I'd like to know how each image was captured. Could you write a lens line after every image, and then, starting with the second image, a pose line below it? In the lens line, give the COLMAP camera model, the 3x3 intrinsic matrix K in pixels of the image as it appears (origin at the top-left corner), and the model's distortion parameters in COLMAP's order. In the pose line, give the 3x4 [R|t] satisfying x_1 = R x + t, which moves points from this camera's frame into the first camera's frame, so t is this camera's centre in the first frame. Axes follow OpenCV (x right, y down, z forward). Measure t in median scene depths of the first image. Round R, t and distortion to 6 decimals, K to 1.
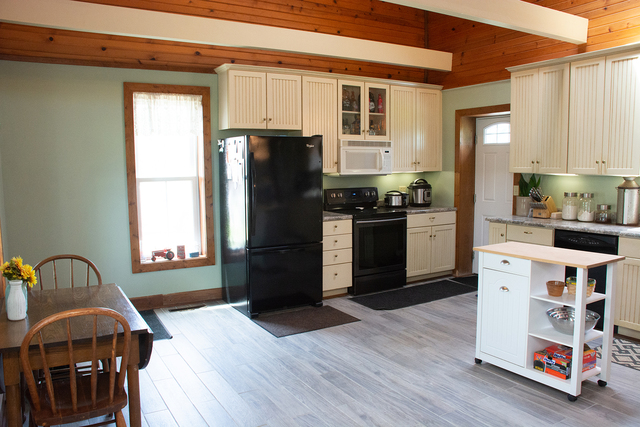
lens RADIAL K [[492.6, 0, 320.0], [0, 492.6, 213.5], [0, 0, 1]] dist [-0.156884, 0.116690]
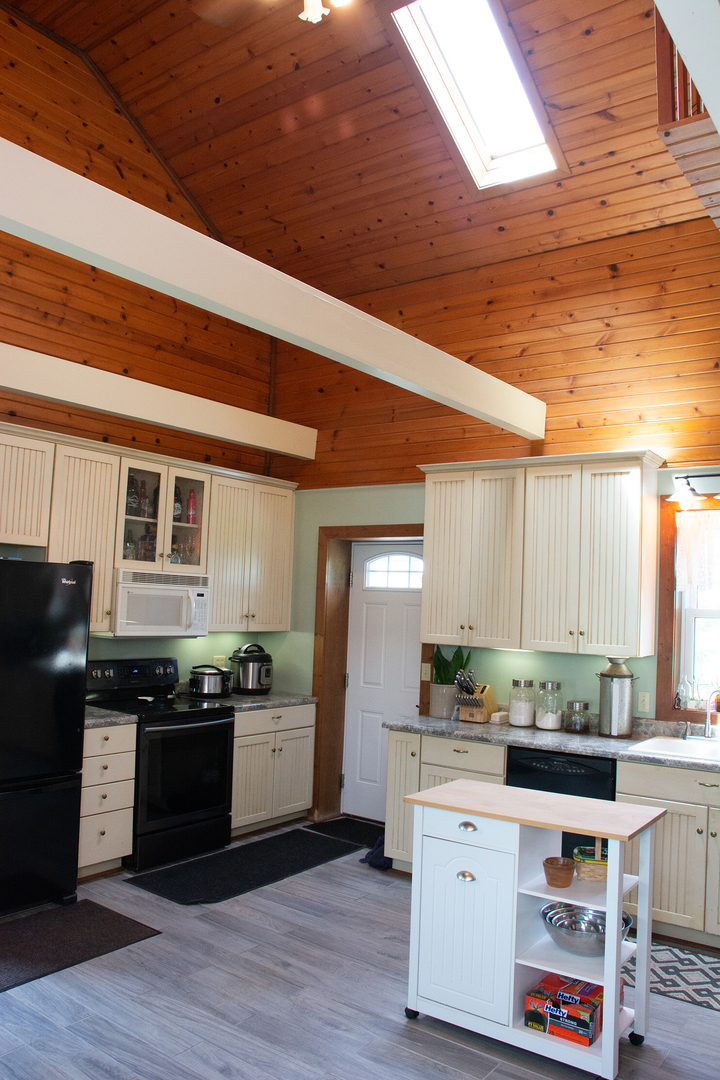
lens RADIAL K [[831.3, 0, 355.4], [0, 831.3, 543.7], [0, 0, 1]] dist [-0.156884, 0.116690]
pose [[0.925946, 0.070894, 0.370941, -0.058722], [-0.008417, 0.985852, -0.167405, -0.035304], [-0.377561, 0.151886, 0.913443, 0.101403]]
